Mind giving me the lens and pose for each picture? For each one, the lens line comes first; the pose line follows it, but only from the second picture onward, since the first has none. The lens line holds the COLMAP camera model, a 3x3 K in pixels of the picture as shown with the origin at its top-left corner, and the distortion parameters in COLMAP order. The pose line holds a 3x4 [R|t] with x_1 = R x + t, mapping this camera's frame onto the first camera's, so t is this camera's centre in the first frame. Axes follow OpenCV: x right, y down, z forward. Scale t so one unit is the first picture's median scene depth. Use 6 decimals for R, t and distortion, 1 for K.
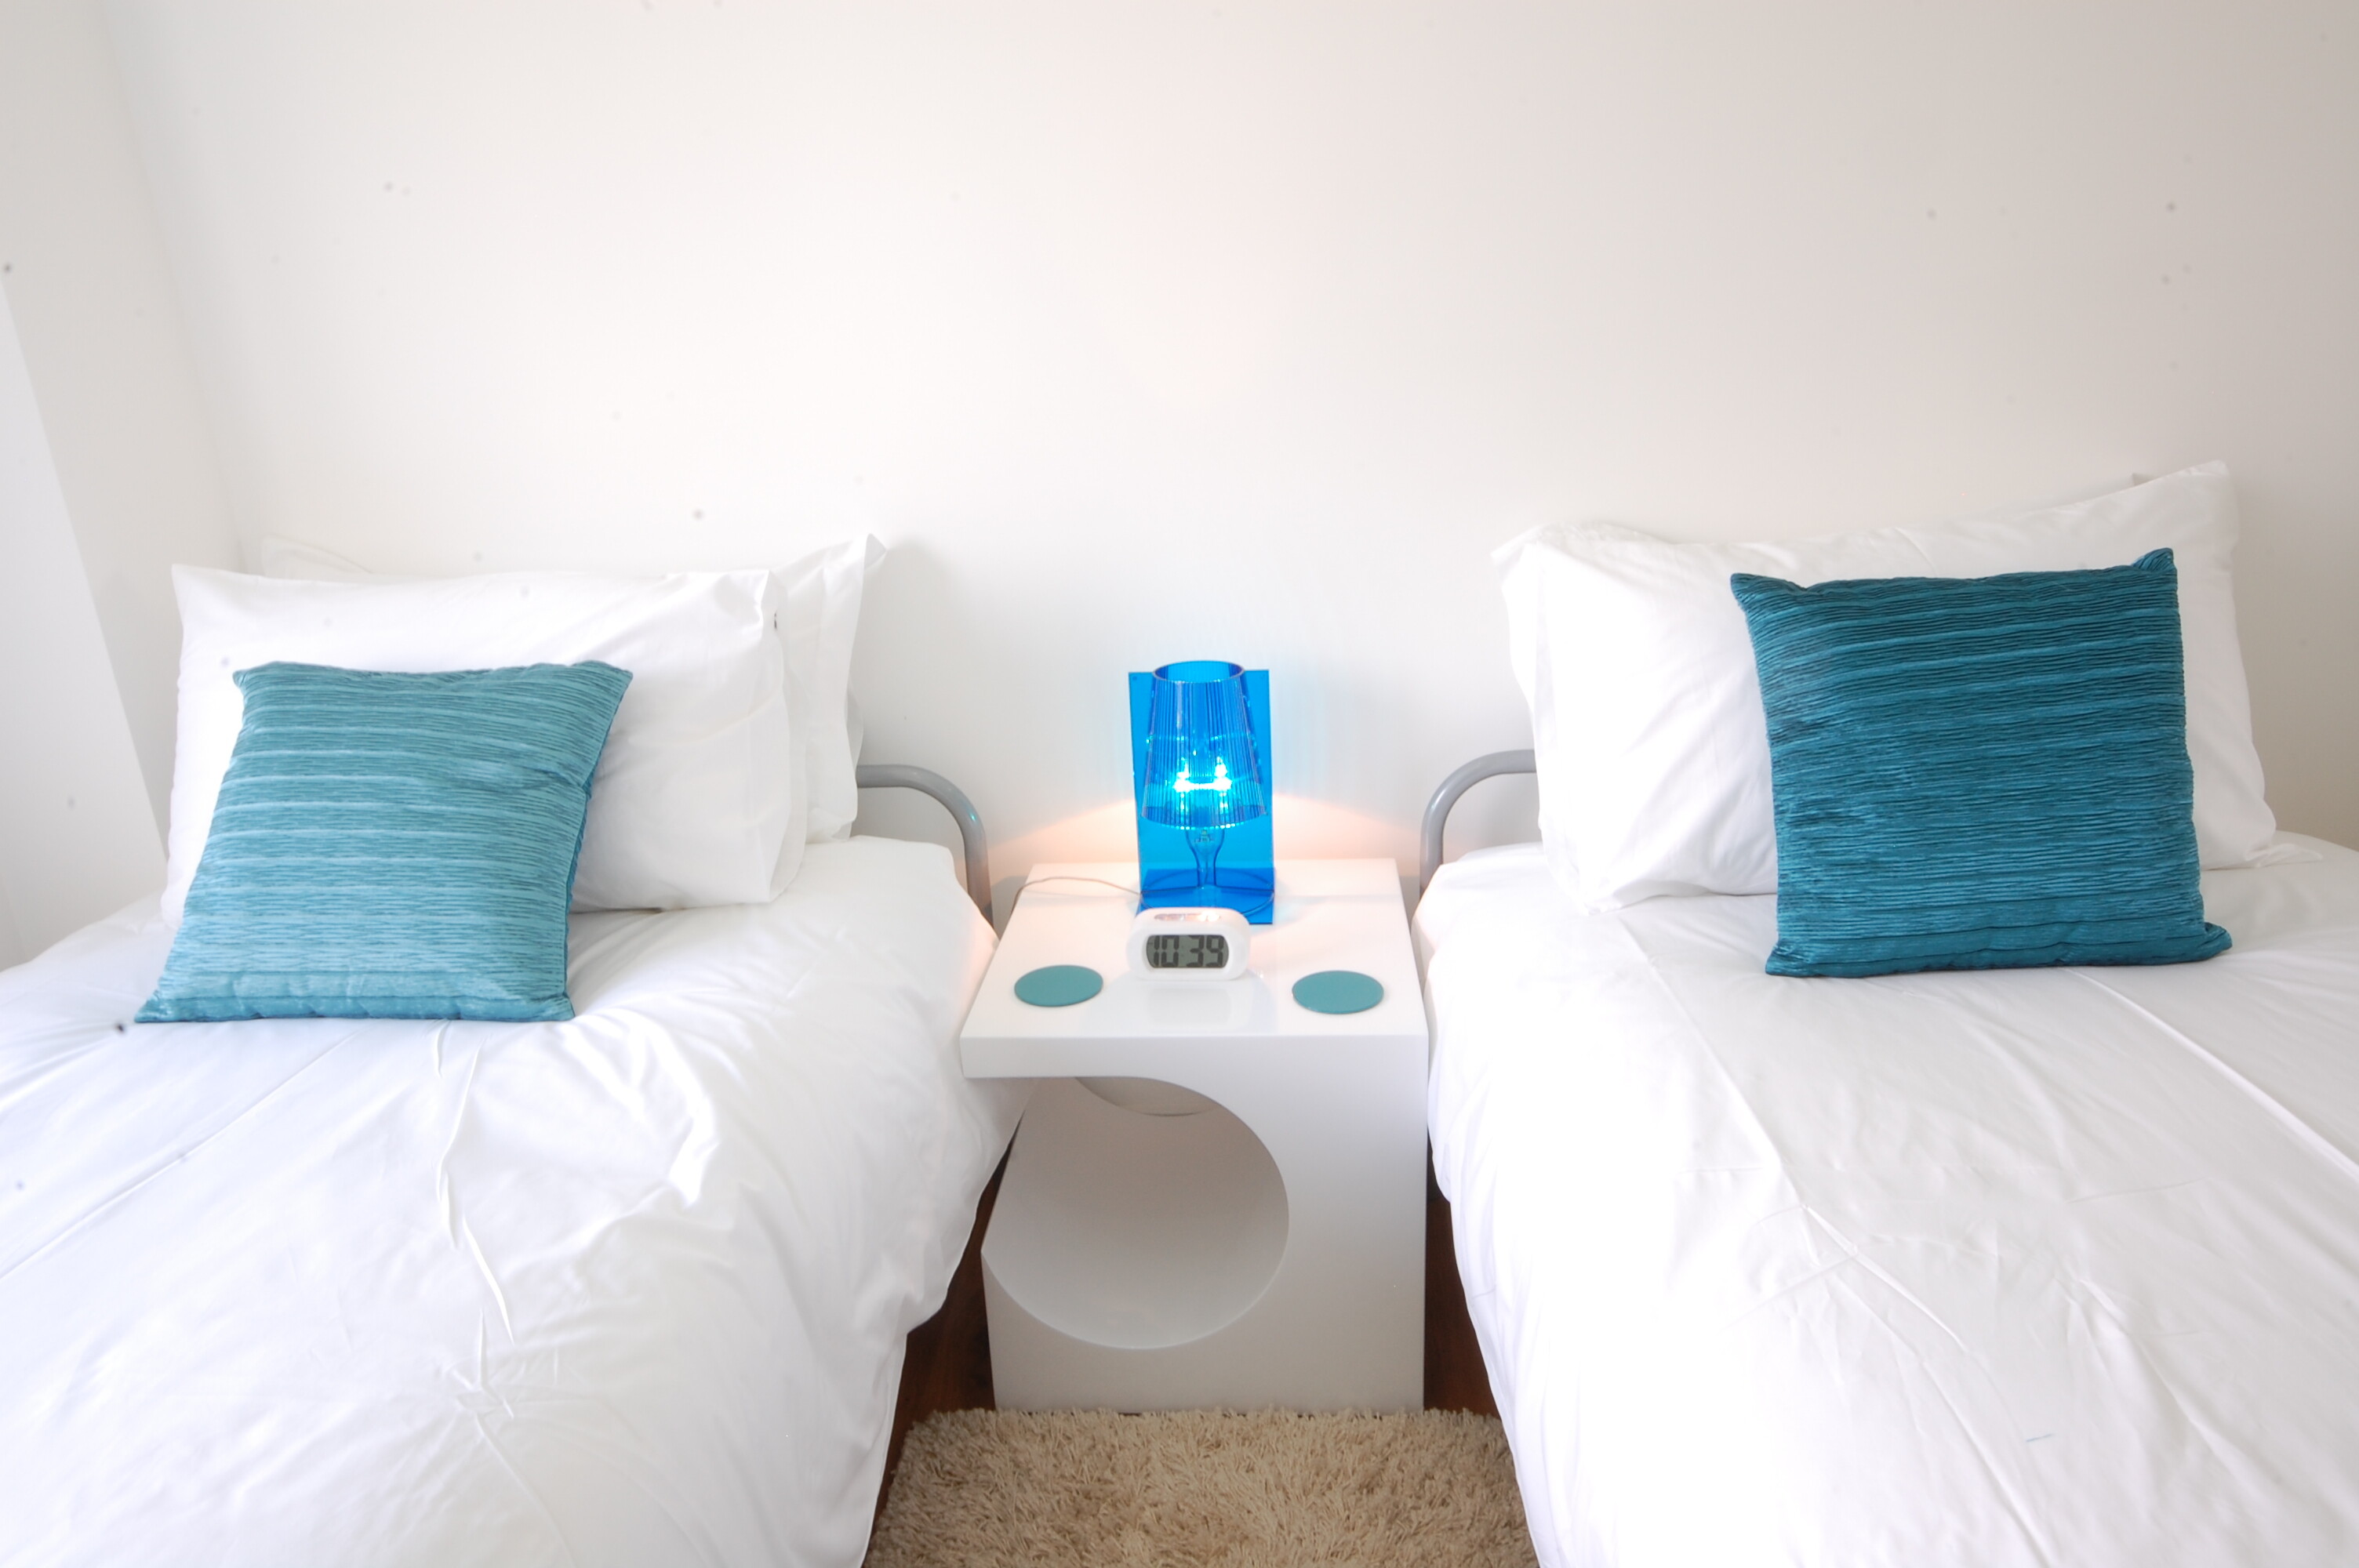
lens RADIAL K [[1495.4, 0, 1179.5], [0, 1495.4, 784.0], [0, 0, 1]] dist [0.000820, 0.000087]
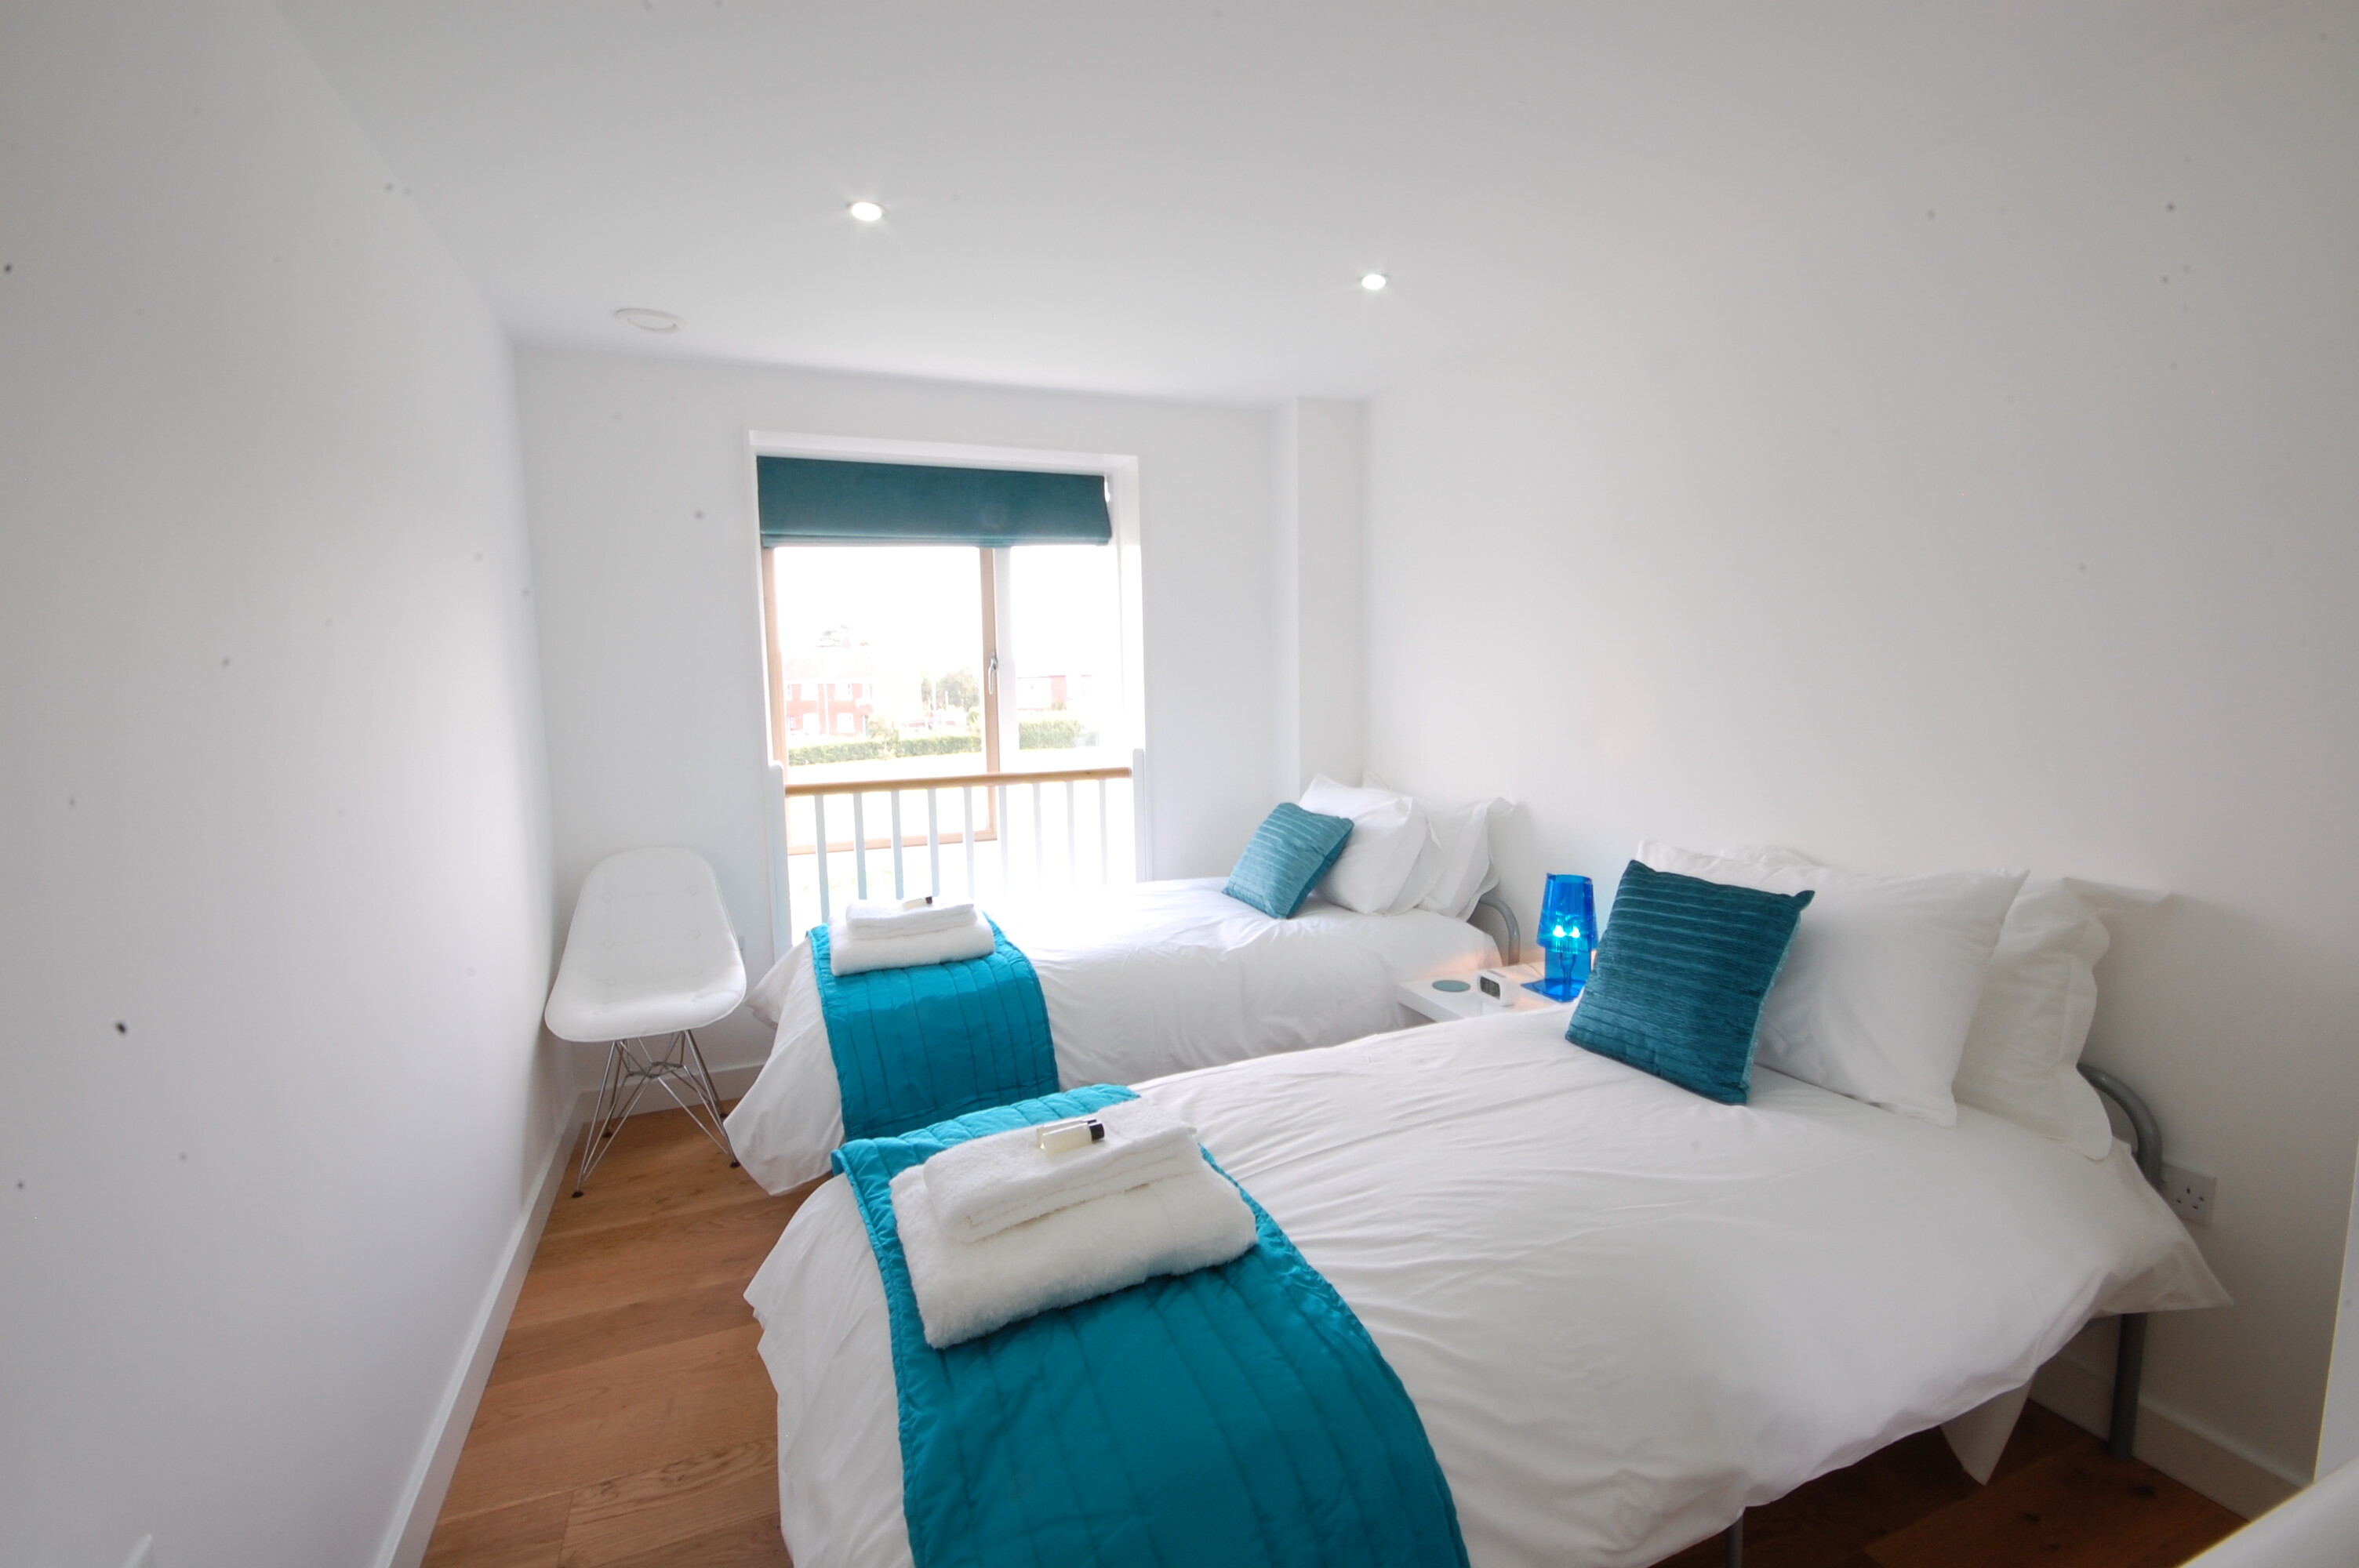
lens RADIAL K [[1040.4, 0, 1179.5], [0, 1040.4, 784.0], [0, 0, 1]] dist [-0.000070, -0.000009]
pose [[0.421051, 0.131136, -0.897508, 1.431446], [-0.292085, 0.956388, 0.002712, -0.062136], [0.858721, 0.261007, 0.440991, -0.217696]]
